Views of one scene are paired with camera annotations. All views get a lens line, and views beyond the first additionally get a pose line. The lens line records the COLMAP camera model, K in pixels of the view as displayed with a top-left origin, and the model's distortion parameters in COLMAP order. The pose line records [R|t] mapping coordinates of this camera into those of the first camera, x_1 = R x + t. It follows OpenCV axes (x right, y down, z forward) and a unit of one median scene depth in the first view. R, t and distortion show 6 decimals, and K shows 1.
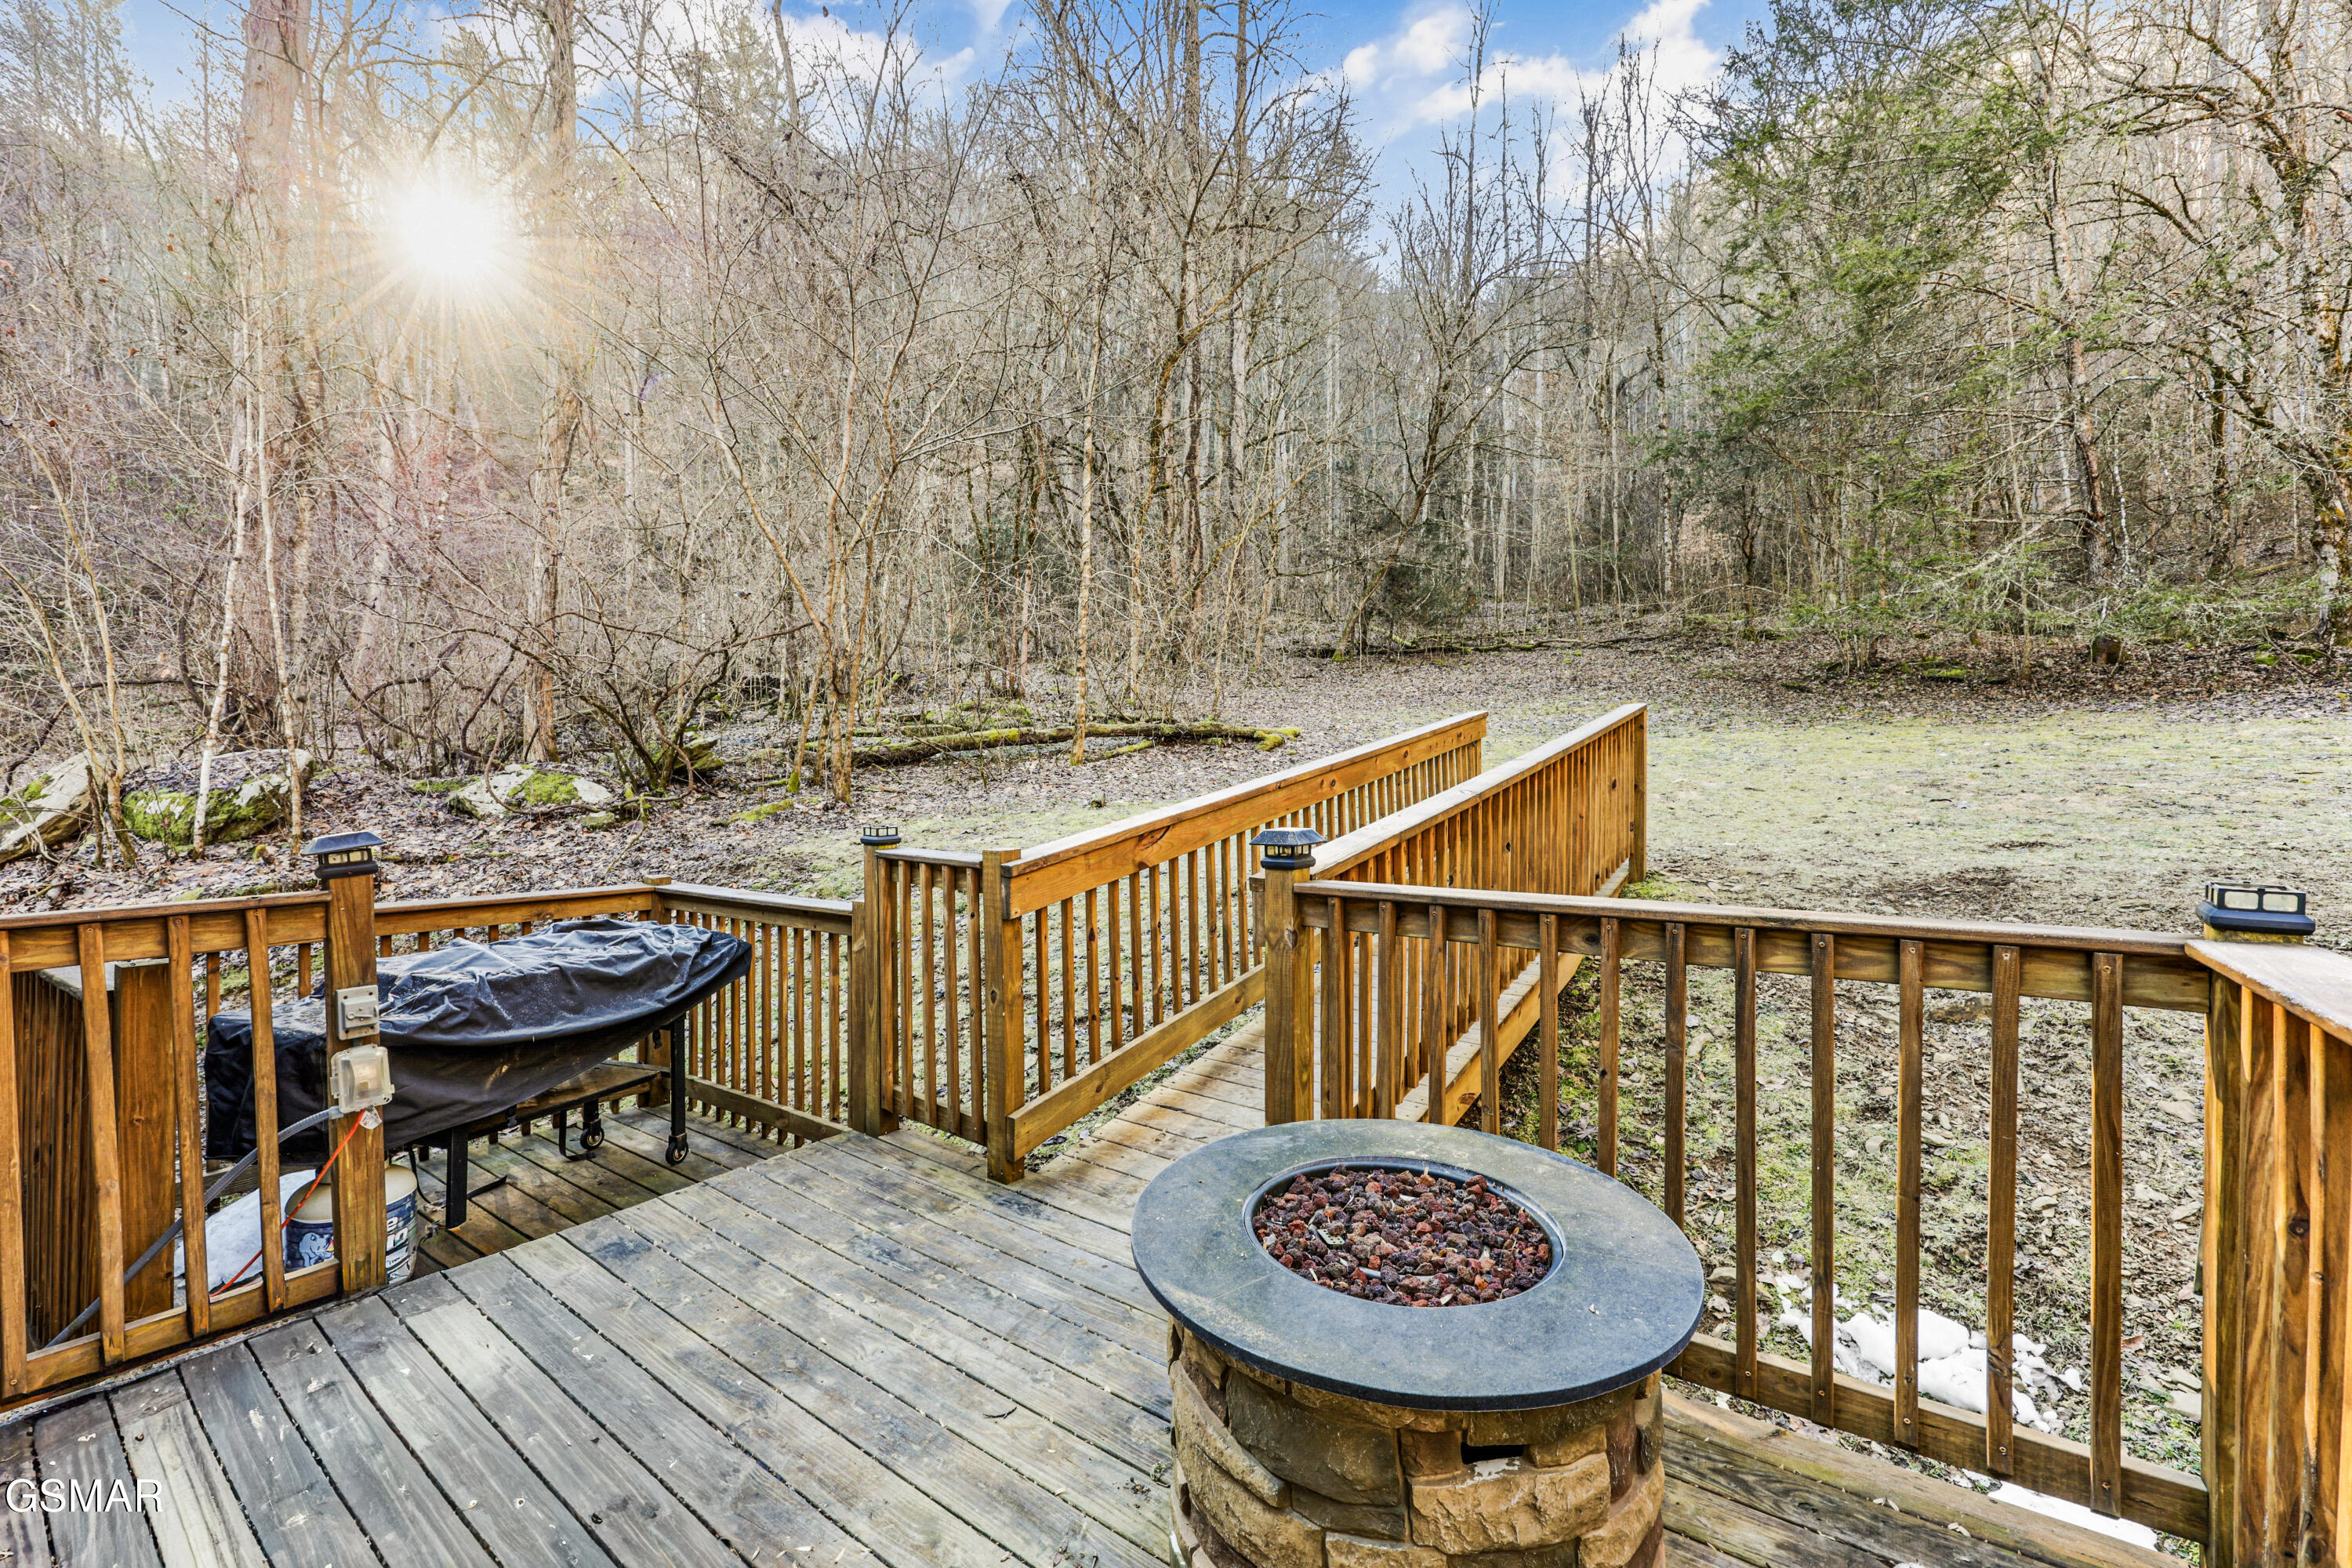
lens RADIAL K [[965.3, 0, 1169.3], [0, 965.3, 787.9], [0, 0, 1]] dist [-0.000315, 0.000000]
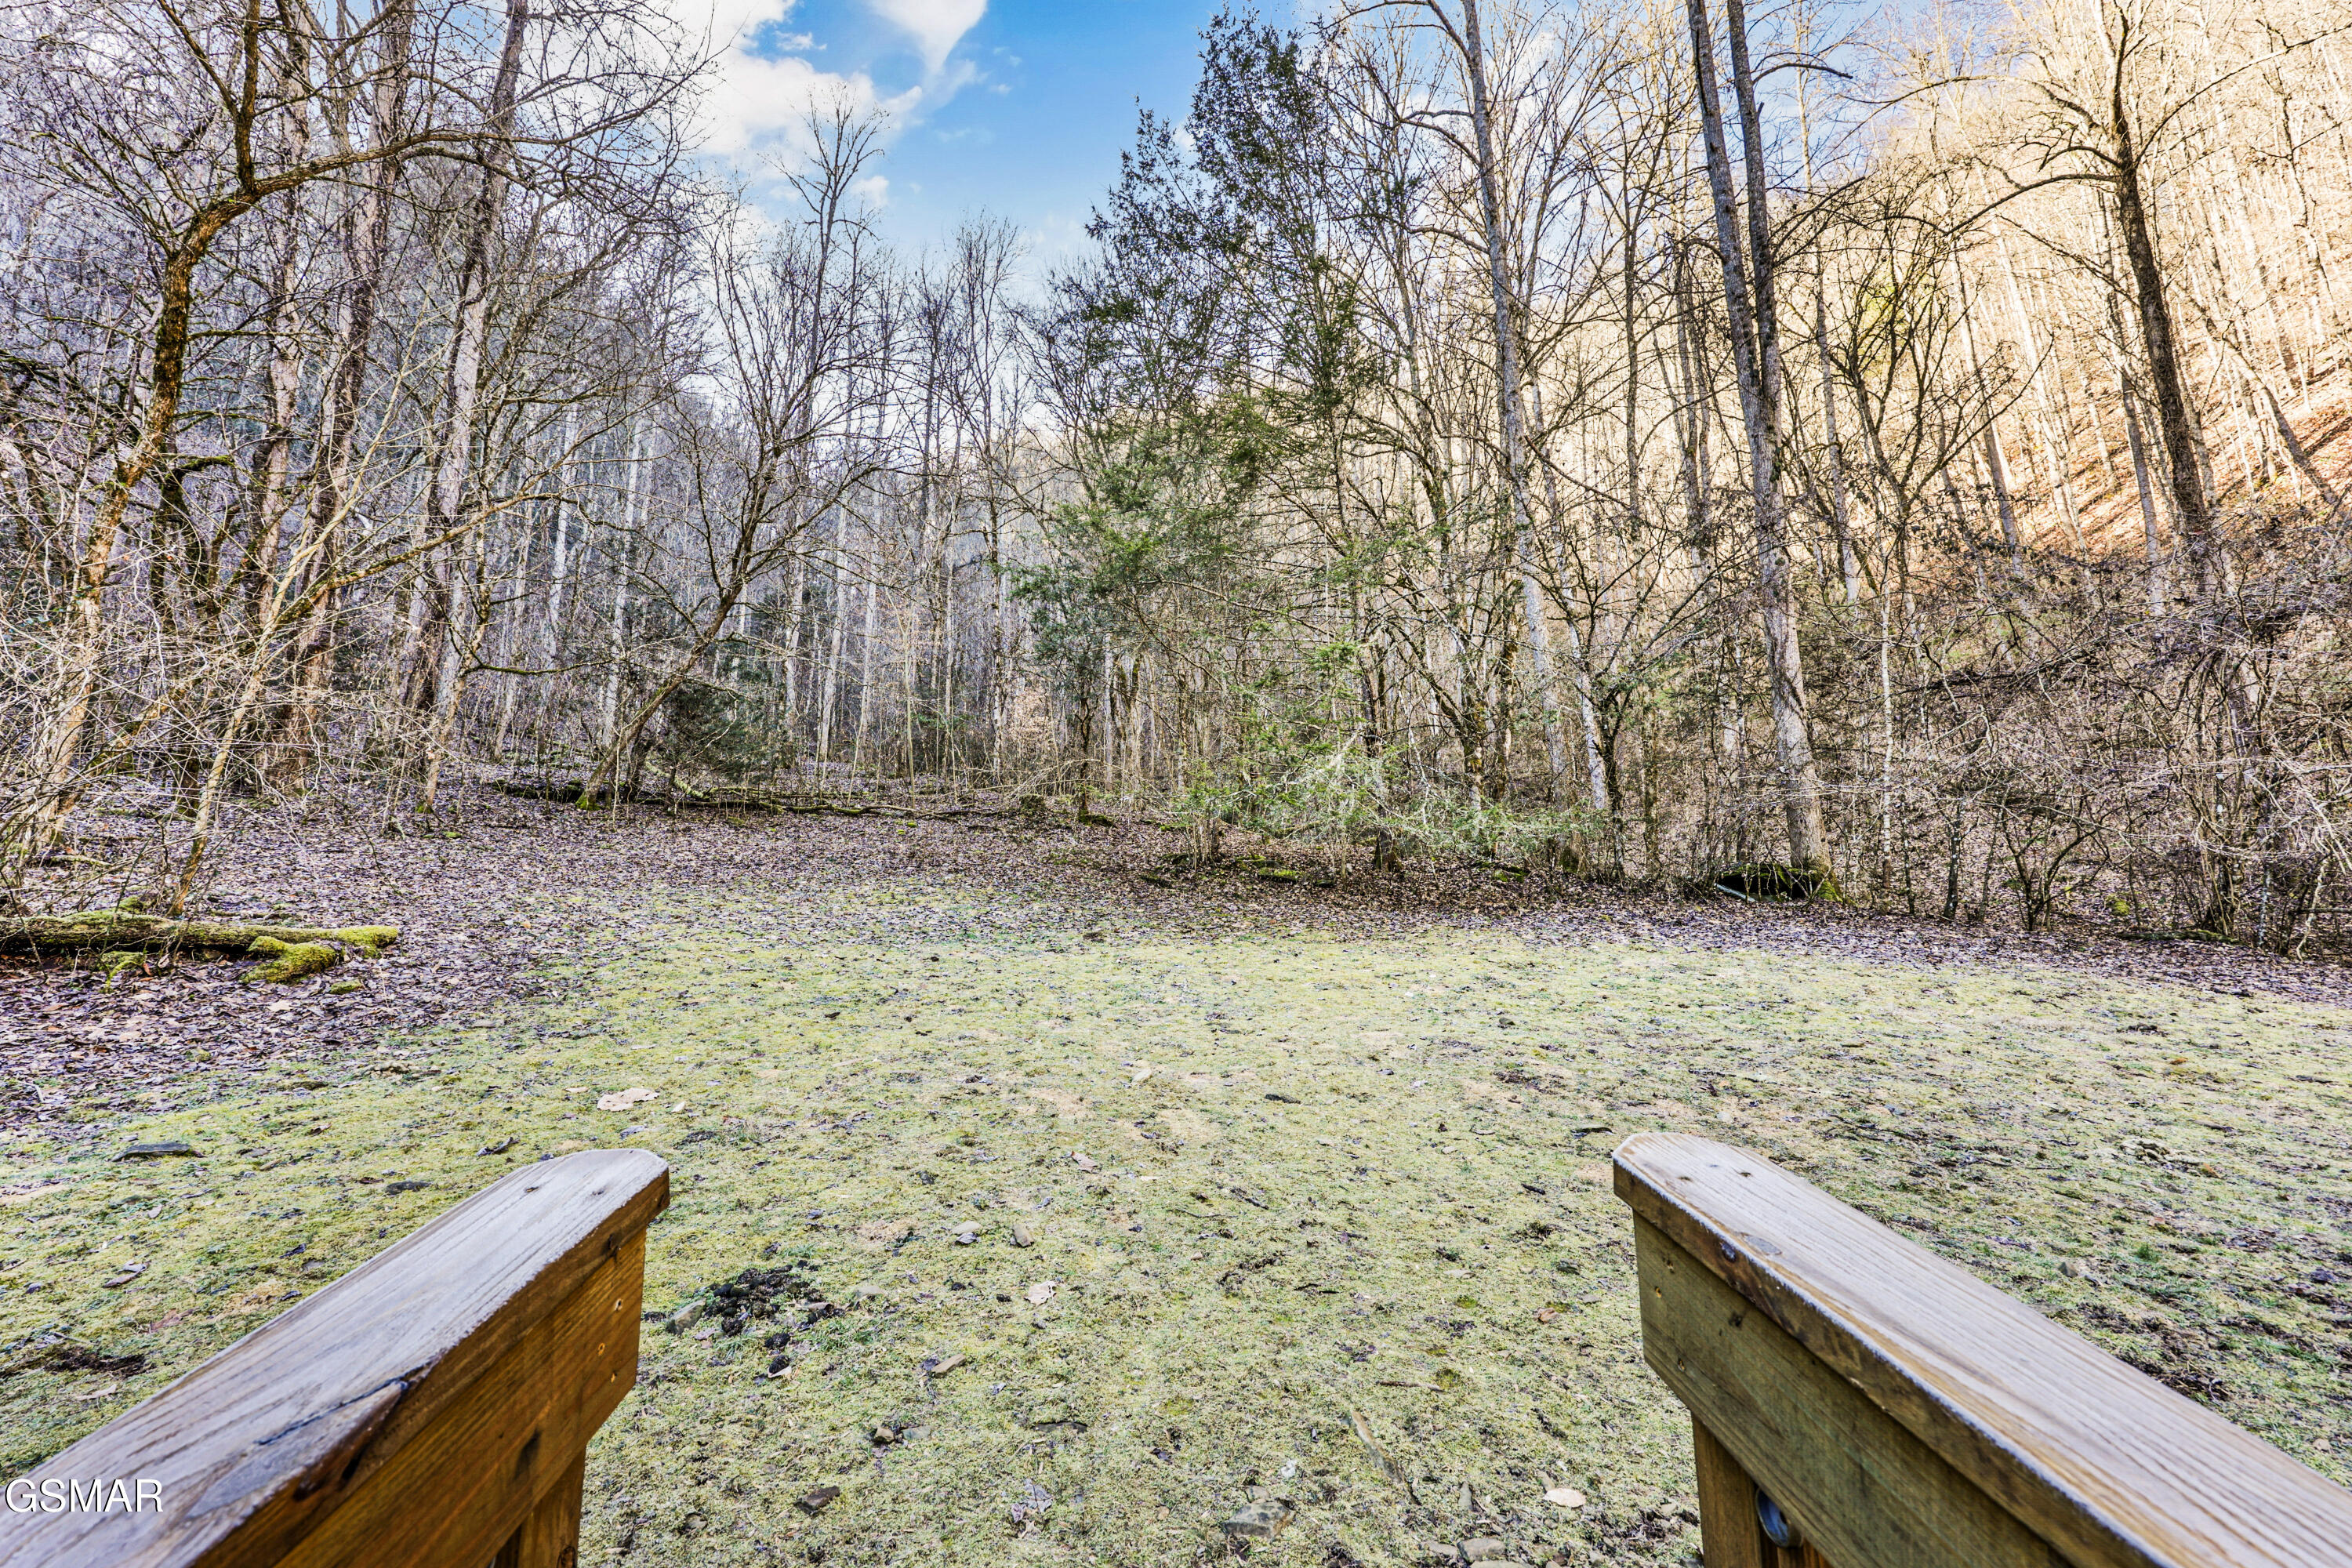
lens RADIAL K [[965.3, 0, 1169.3], [0, 965.3, 787.9], [0, 0, 1]] dist [-0.000315, 0.000000]
pose [[0.778378, 0.102264, 0.619411, 0.070952], [0.005894, 0.985410, -0.170096, -0.025283], [-0.627768, 0.136050, 0.766418, 0.203161]]
